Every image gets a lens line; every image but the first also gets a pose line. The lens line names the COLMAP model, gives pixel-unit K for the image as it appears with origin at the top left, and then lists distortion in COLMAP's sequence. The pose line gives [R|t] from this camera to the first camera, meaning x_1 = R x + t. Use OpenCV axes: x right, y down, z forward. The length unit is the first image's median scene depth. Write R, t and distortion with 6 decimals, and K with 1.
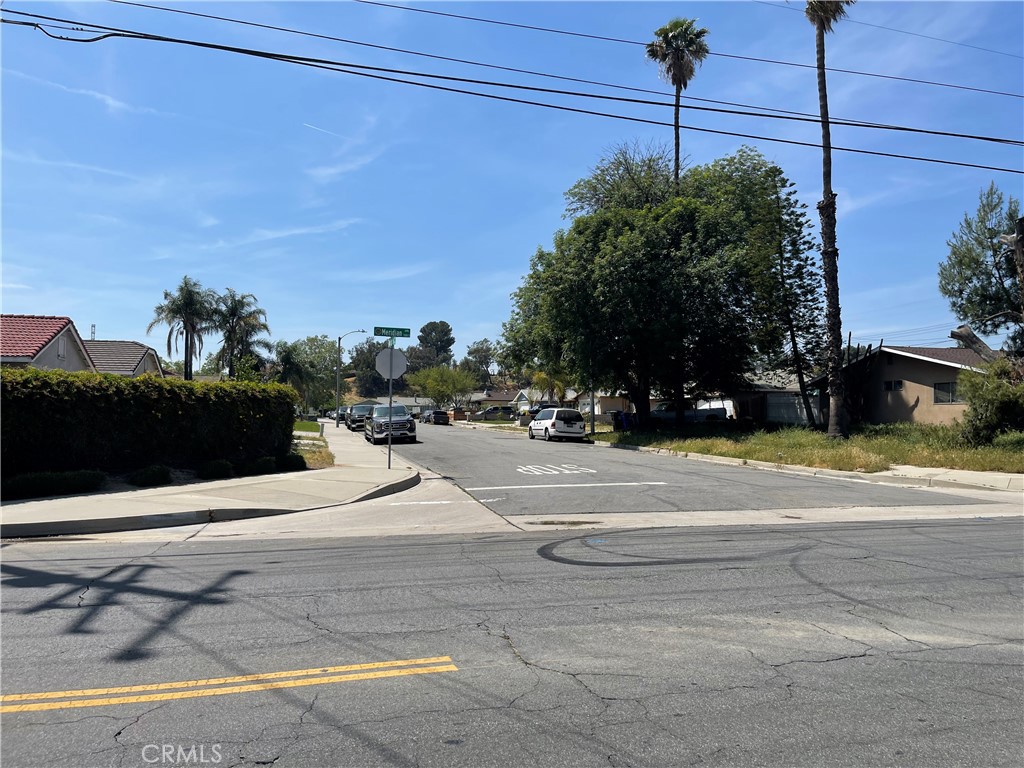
lens RADIAL K [[761.7, 0, 512.0], [0, 761.7, 384.0], [0, 0, 1]] dist [0.051432, -0.068248]
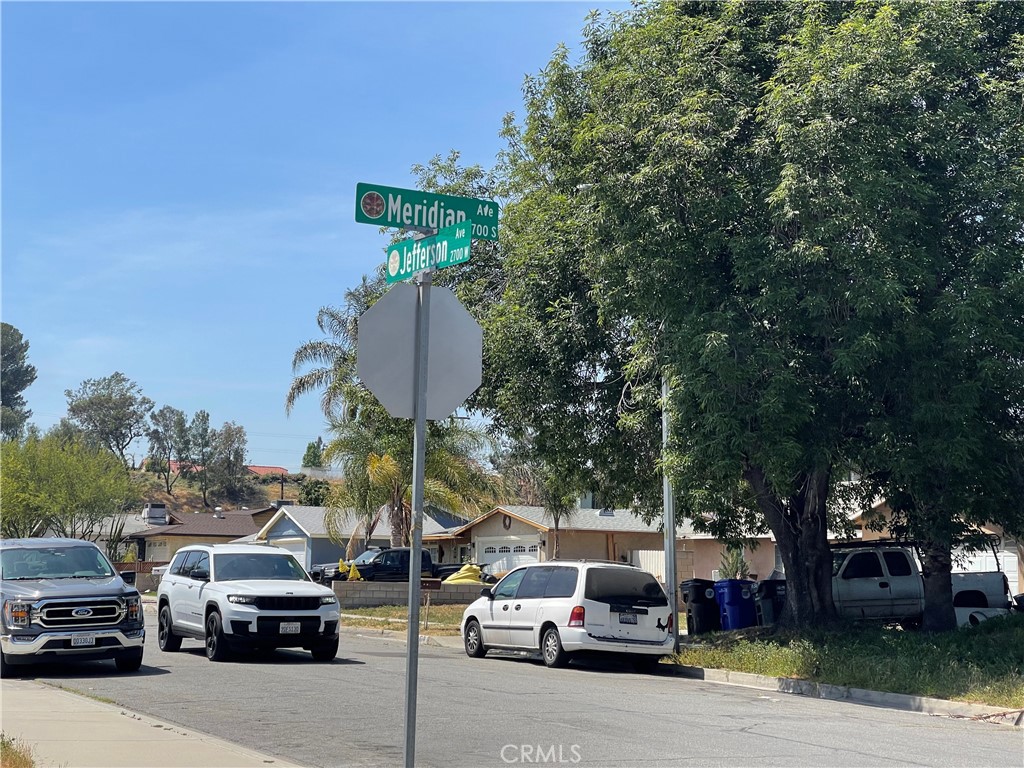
lens RADIAL K [[1934.9, 0, 512.0], [0, 1934.9, 384.0], [0, 0, 1]] dist [0.195208, -0.095074]
pose [[0.985701, 0.035900, 0.164635, -0.106821], [-0.026222, 0.997818, -0.060587, 0.007687], [-0.166451, 0.055404, 0.984492, 0.208911]]
